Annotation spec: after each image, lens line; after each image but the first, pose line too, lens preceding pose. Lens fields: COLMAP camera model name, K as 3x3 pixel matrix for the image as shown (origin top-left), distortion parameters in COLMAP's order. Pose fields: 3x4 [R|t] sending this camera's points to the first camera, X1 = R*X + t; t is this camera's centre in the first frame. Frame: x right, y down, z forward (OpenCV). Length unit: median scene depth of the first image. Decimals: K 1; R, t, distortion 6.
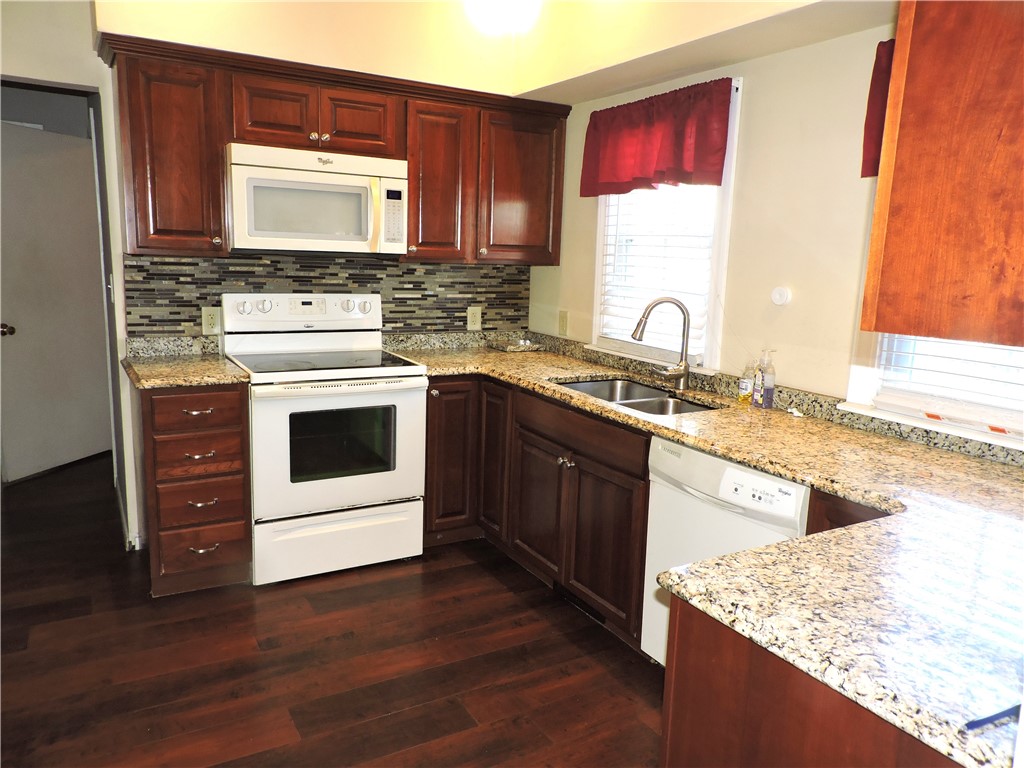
lens RADIAL K [[777.4, 0, 512.0], [0, 777.4, 384.0], [0, 0, 1]] dist [0.200409, -0.000028]
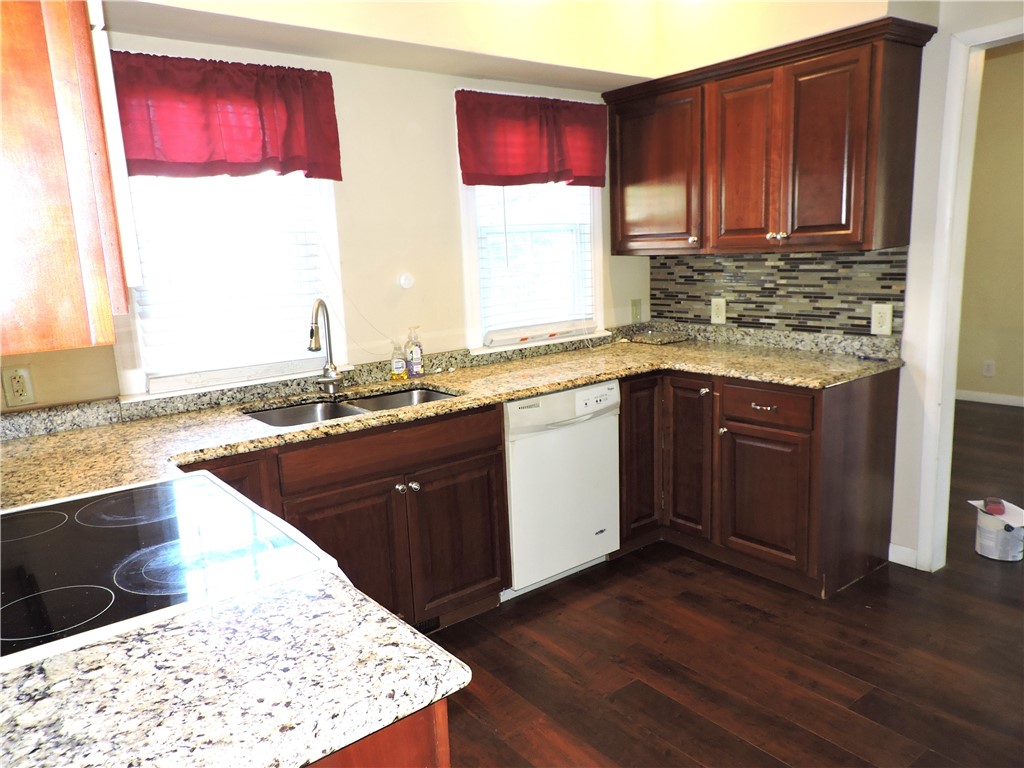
lens RADIAL K [[724.4, 0, 512.0], [0, 724.4, 384.0], [0, 0, 1]] dist [0.000715, 0.000032]
pose [[-0.153488, -0.211717, 0.965203, -0.821857], [0.210059, 0.947461, 0.241230, -0.211042], [-0.965565, 0.239776, -0.100951, 1.098253]]
